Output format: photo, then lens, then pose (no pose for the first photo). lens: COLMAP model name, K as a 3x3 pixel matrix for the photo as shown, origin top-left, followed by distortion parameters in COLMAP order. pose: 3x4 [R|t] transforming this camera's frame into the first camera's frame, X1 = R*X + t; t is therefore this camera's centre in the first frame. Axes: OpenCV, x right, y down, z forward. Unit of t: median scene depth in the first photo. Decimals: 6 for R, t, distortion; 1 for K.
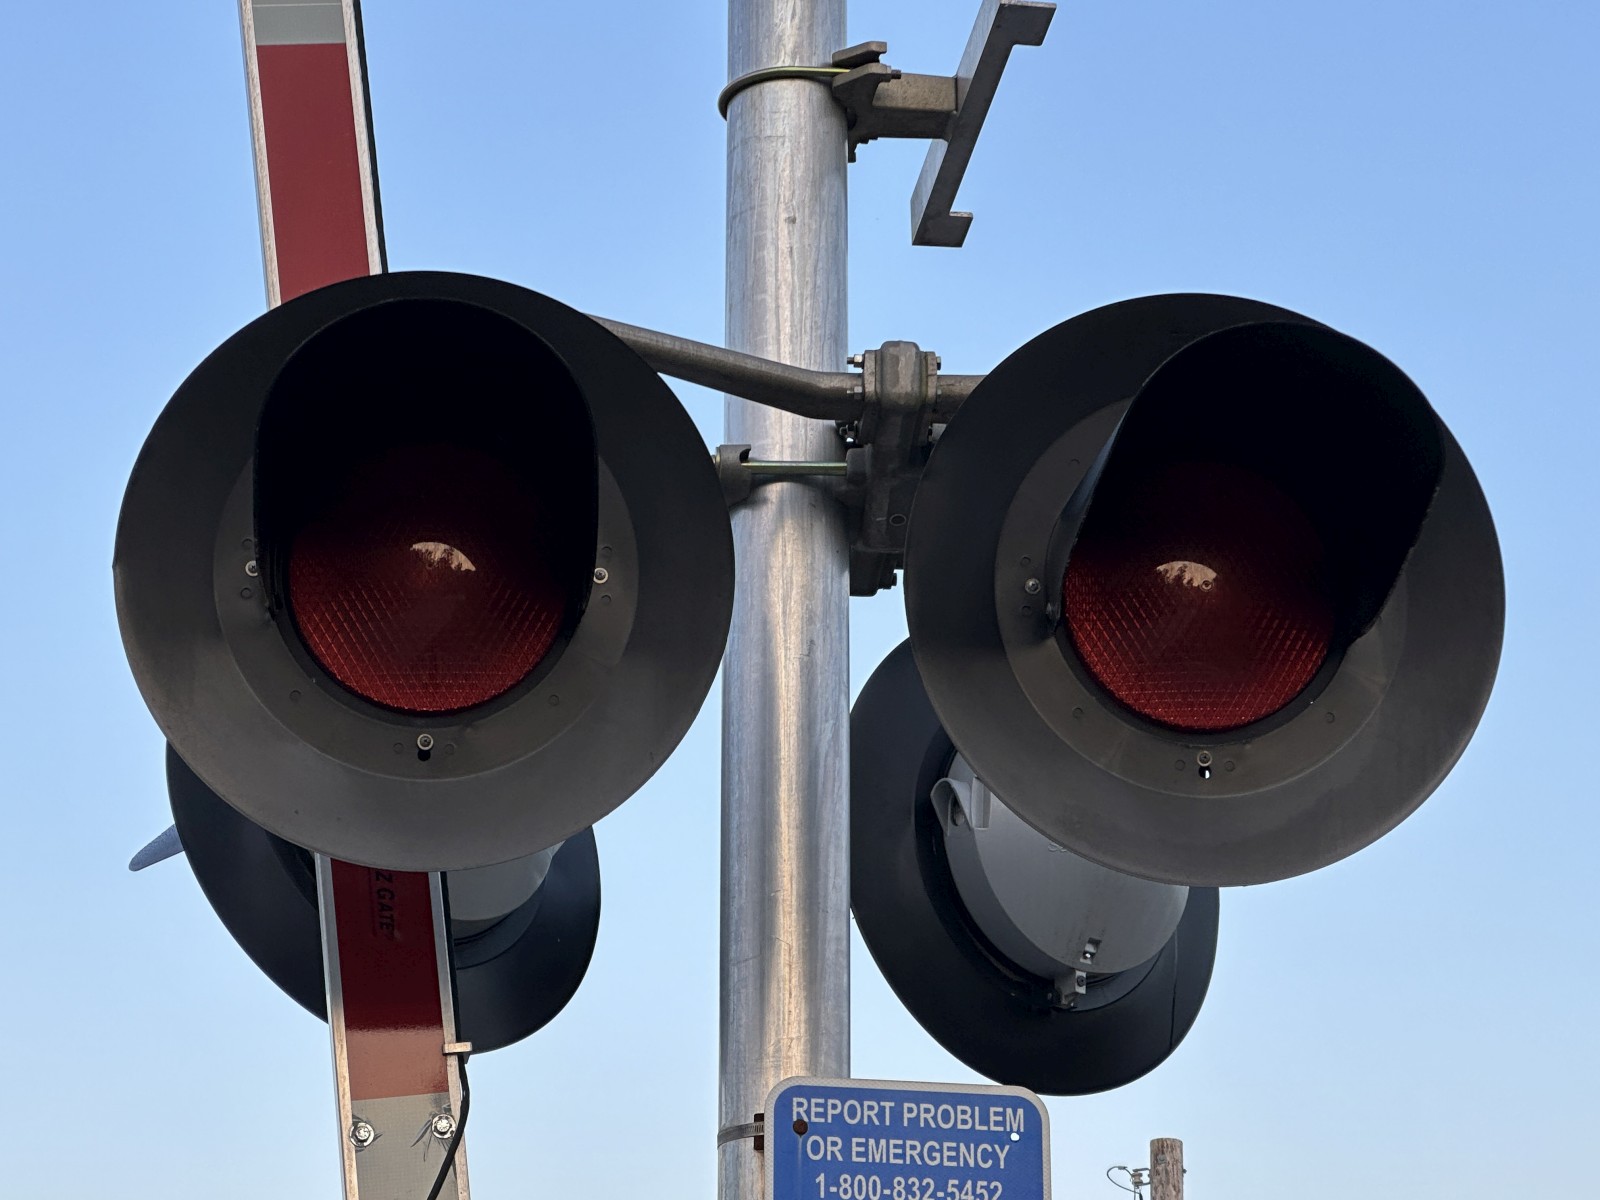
lens RADIAL K [[3854.2, 0, 795.9], [0, 3854.2, 604.7], [0, 0, 1]] dist [0.023224, 0.000000]
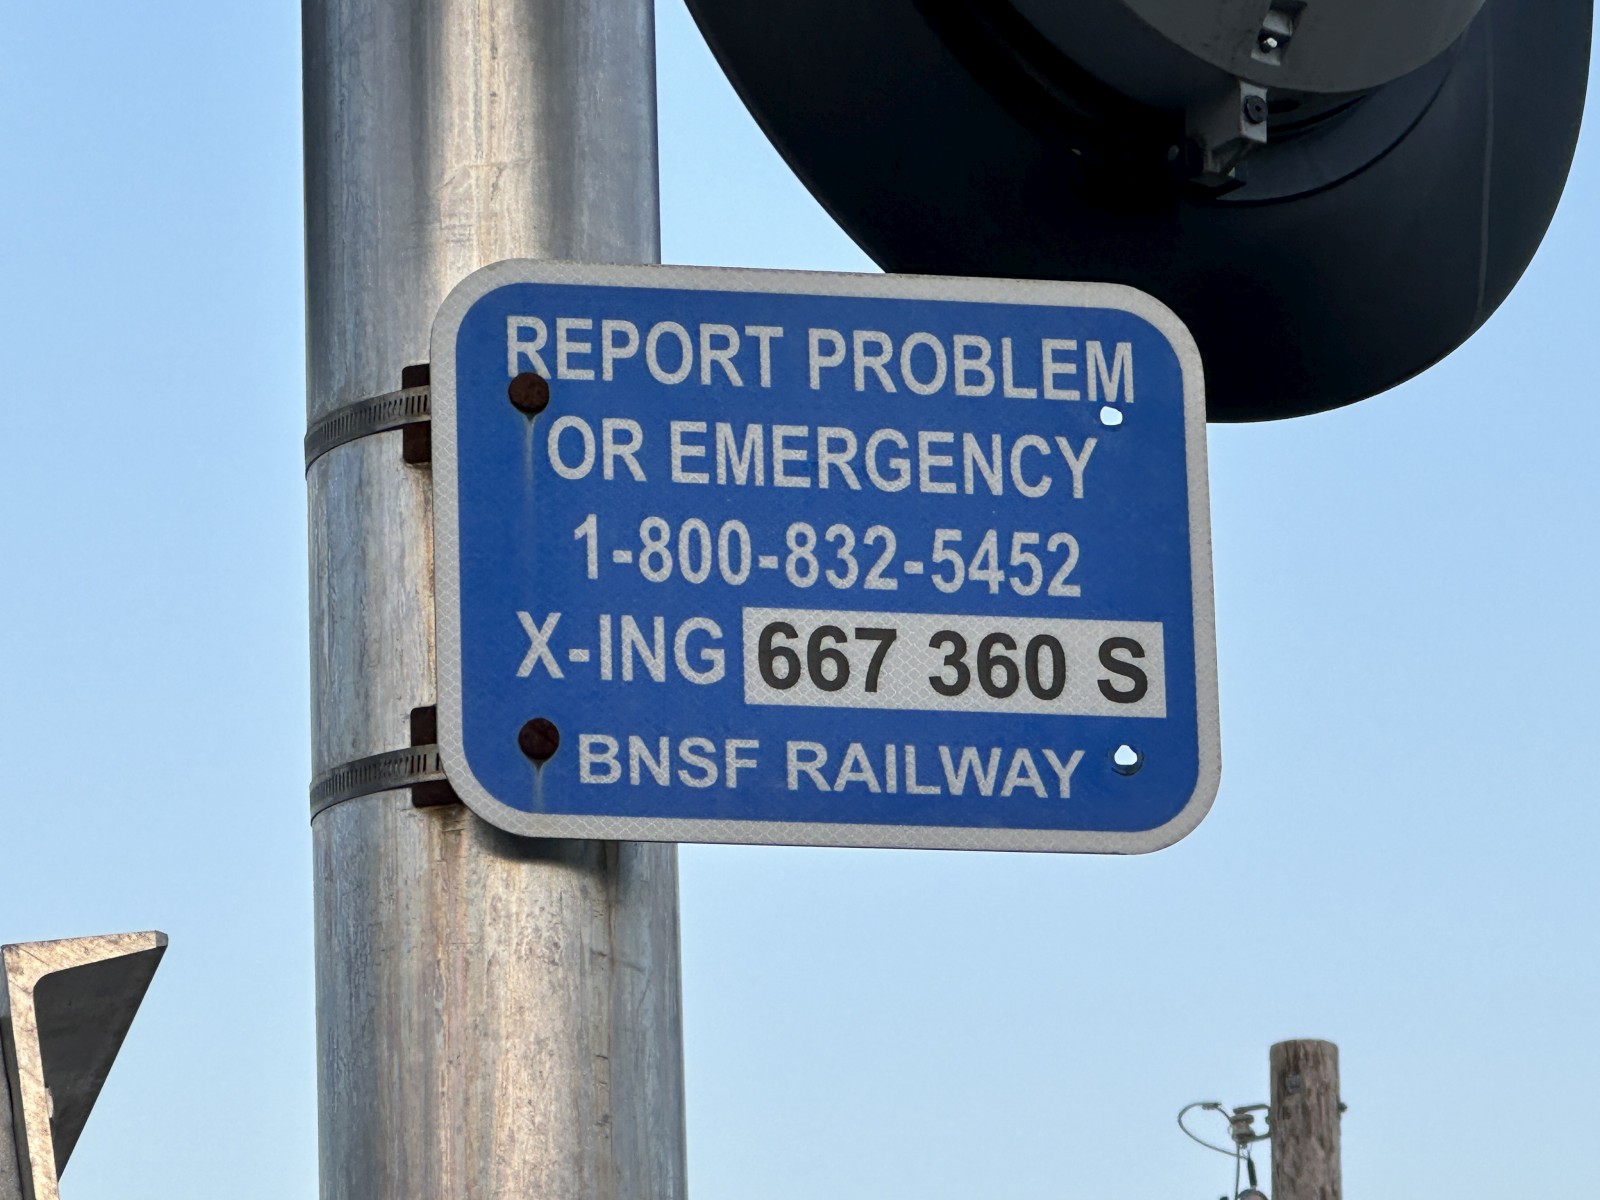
lens RADIAL K [[8218.2, 0, 798.5], [0, 8218.2, 597.9], [0, 0, 1]] dist [-0.536576, 0.000000]
pose [[0.999049, -0.023202, 0.036908, -0.002495], [0.020353, 0.996916, 0.075790, 0.095460], [-0.038553, -0.074967, 0.996440, 0.218108]]
